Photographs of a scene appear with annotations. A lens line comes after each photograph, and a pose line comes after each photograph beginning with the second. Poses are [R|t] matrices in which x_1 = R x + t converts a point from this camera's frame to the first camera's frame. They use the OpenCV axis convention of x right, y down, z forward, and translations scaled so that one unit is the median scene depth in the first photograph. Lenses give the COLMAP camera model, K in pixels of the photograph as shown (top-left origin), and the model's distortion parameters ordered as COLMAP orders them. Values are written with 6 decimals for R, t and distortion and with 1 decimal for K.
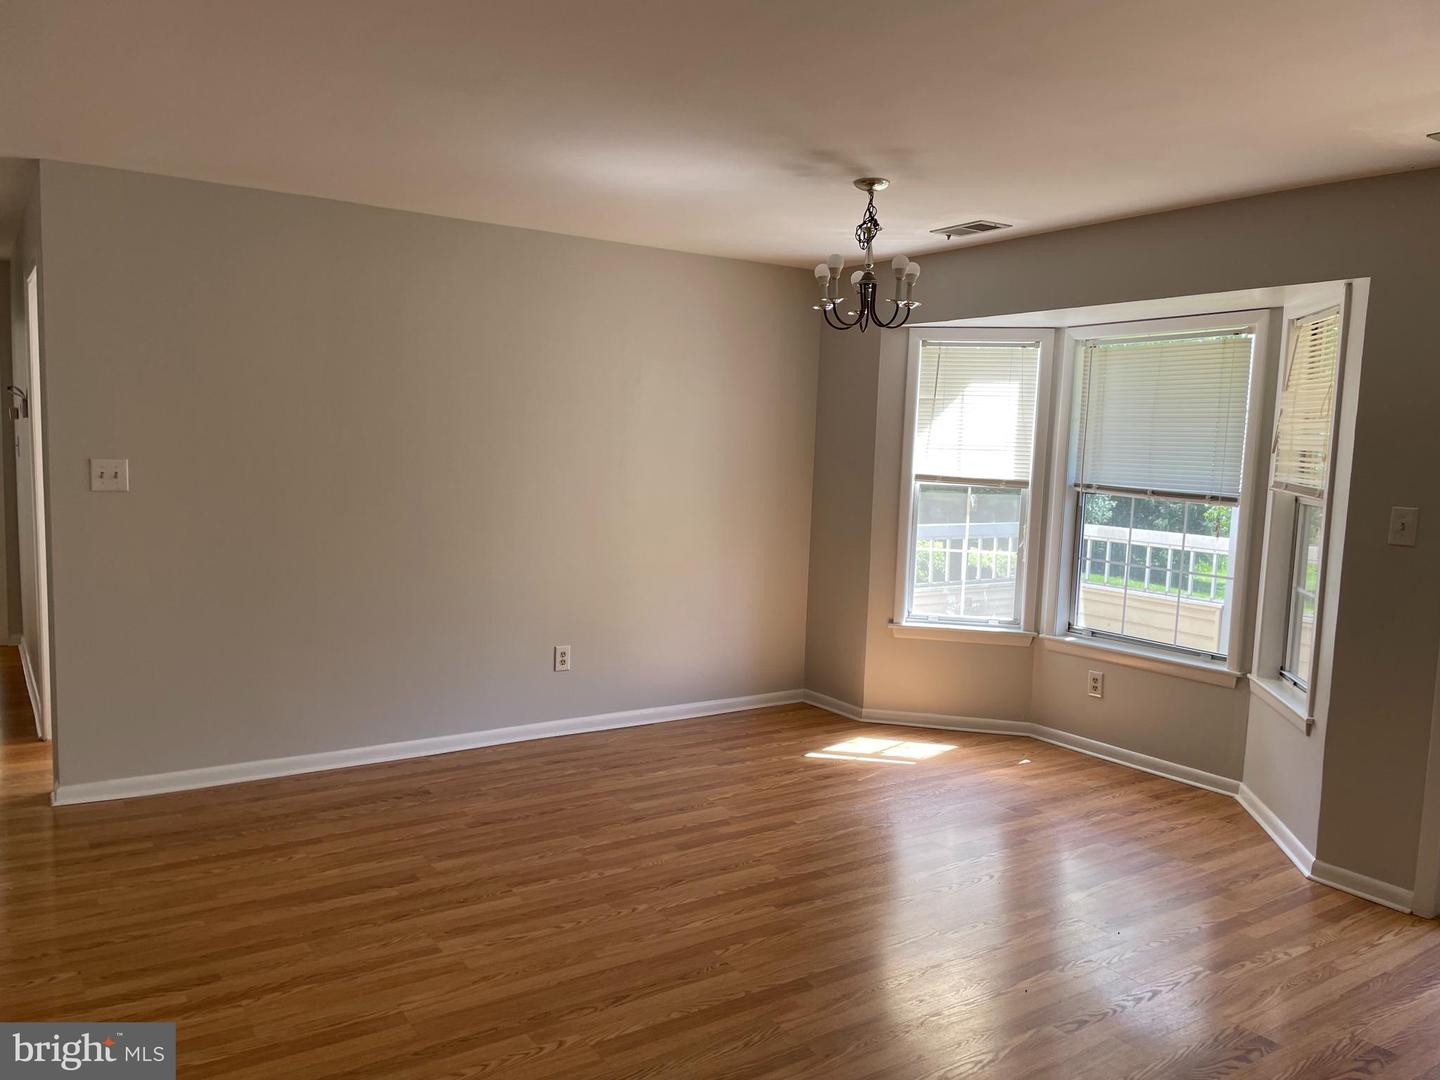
lens RADIAL K [[1093.4, 0, 711.9], [0, 1093.4, 554.5], [0, 0, 1]] dist [0.092378, -0.119385]
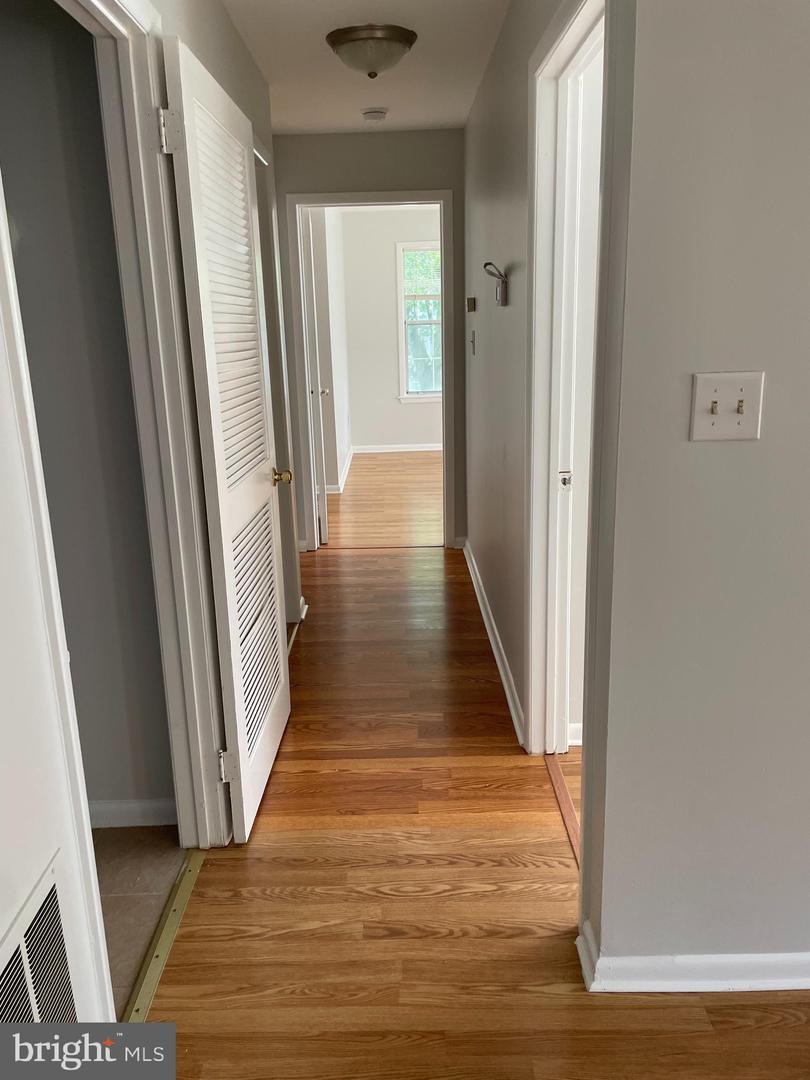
lens RADIAL K [[820.0, 0, 396.9], [0, 820.0, 535.2], [0, 0, 1]] dist [0.092378, -0.119385]
pose [[0.830360, 0.088790, -0.550108, -0.393895], [-0.007199, 0.988850, 0.148738, -0.059454], [0.557181, -0.119546, 0.821741, 0.530991]]
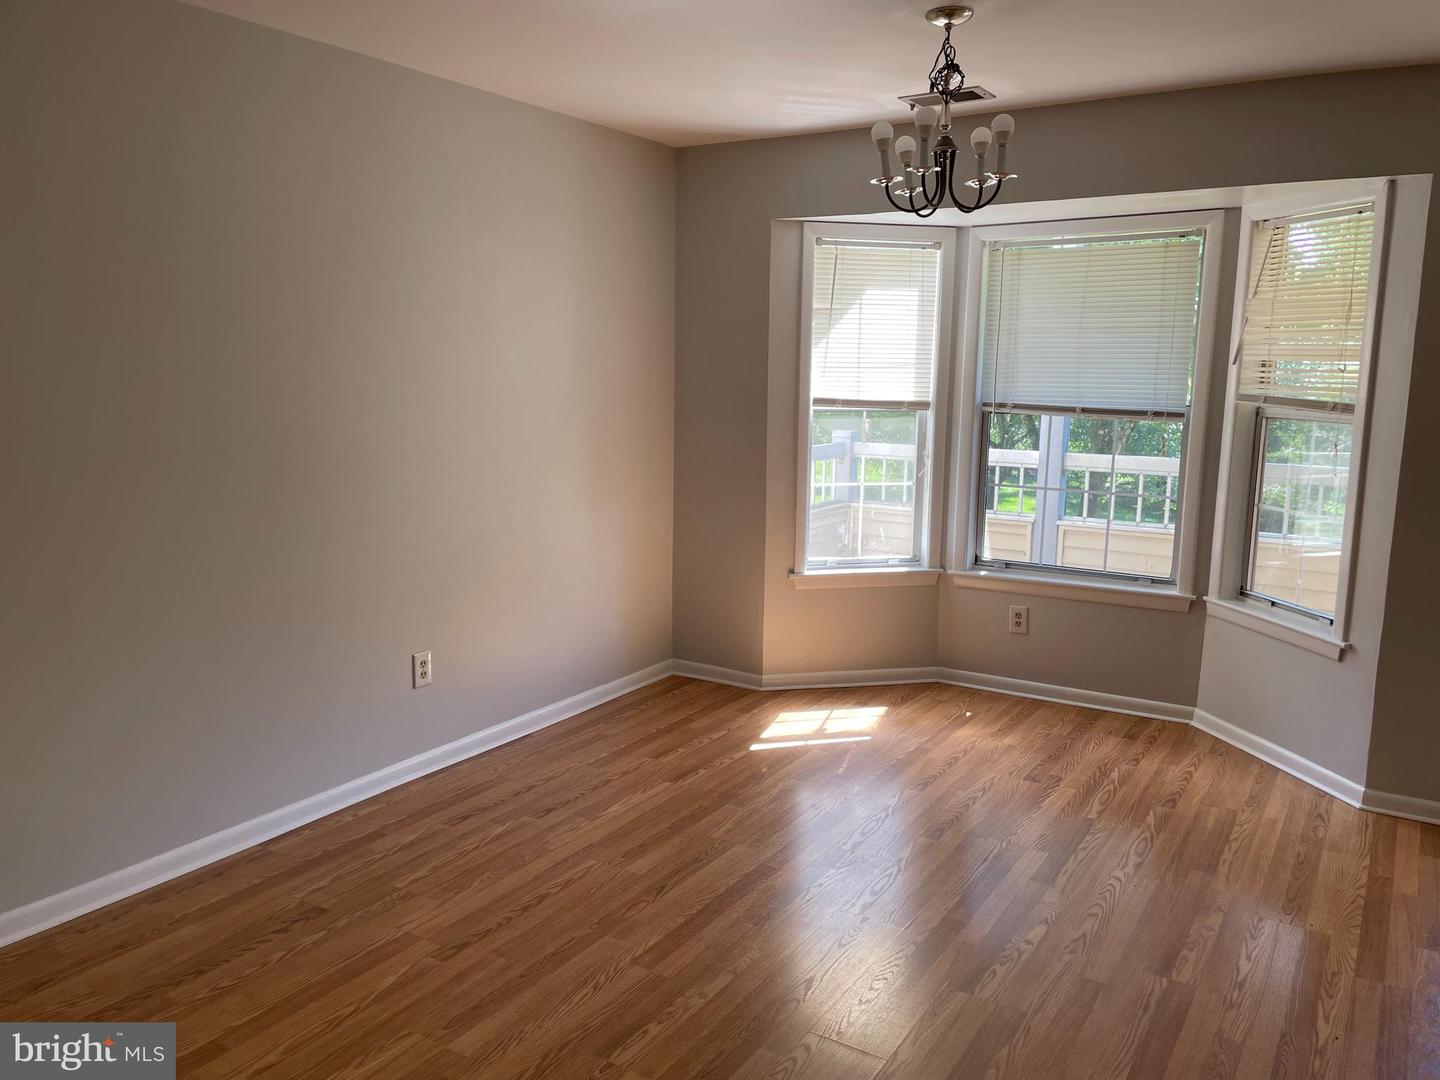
lens RADIAL K [[1093.4, 0, 729.6], [0, 1093.4, 540.4], [0, 0, 1]] dist [0.092378, -0.119385]
pose [[0.911423, -0.085806, 0.402424, -0.258778], [0.059730, 0.995246, 0.076930, -0.037058], [-0.407112, -0.046079, 0.912215, 0.280132]]
